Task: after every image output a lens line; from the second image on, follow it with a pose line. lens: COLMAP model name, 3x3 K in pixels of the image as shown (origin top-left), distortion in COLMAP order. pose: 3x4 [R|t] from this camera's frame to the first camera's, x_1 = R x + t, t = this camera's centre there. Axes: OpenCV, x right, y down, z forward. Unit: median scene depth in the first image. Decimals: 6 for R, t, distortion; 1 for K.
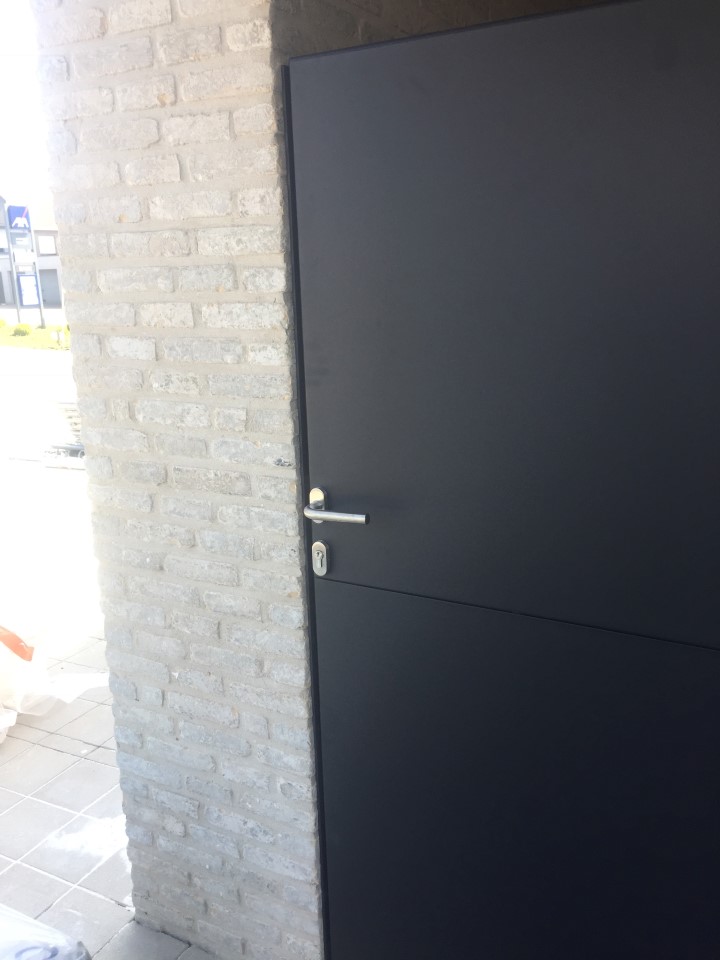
lens RADIAL K [[836.2, 0, 363.2], [0, 836.2, 475.7], [0, 0, 1]] dist [0.067019, -0.091572]
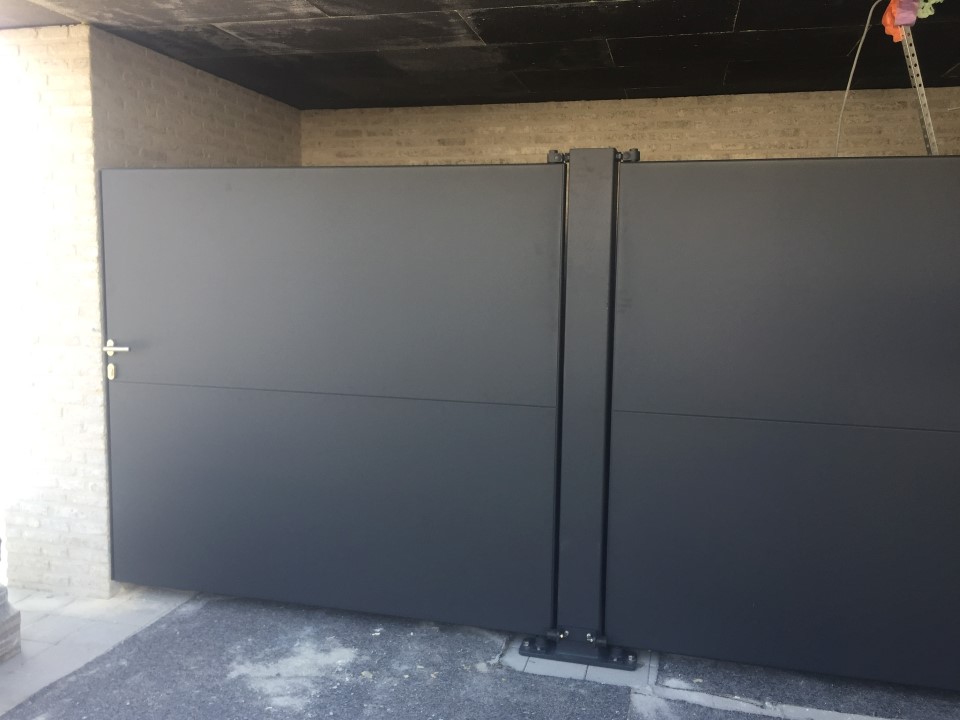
lens RADIAL K [[836.2, 0, 474.7], [0, 836.2, 357.5], [0, 0, 1]] dist [0.067019, -0.091572]
pose [[0.968004, 0.019102, 0.250206, 0.313666], [0.014629, 0.991107, -0.132264, 0.359291], [-0.250508, 0.131693, 0.959116, -1.389385]]
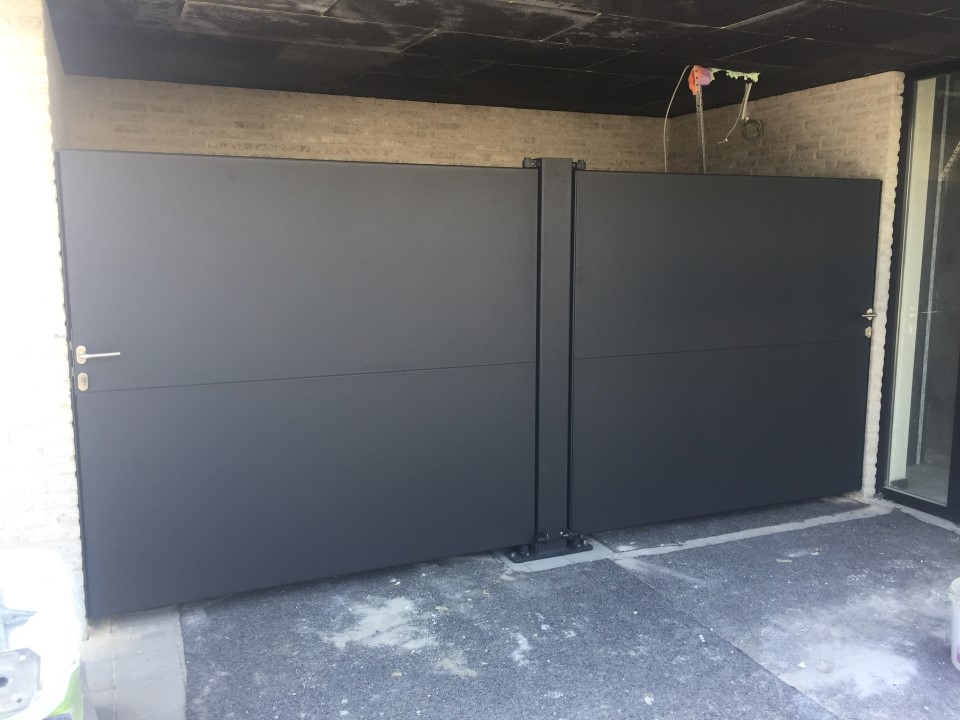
lens RADIAL K [[836.2, 0, 480.9], [0, 836.2, 362.0], [0, 0, 1]] dist [0.067019, -0.091572]
pose [[0.594407, -0.085926, 0.799560, -1.039396], [0.176417, 0.983988, -0.025405, 0.256444], [-0.784574, 0.156157, 0.600048, -0.921272]]
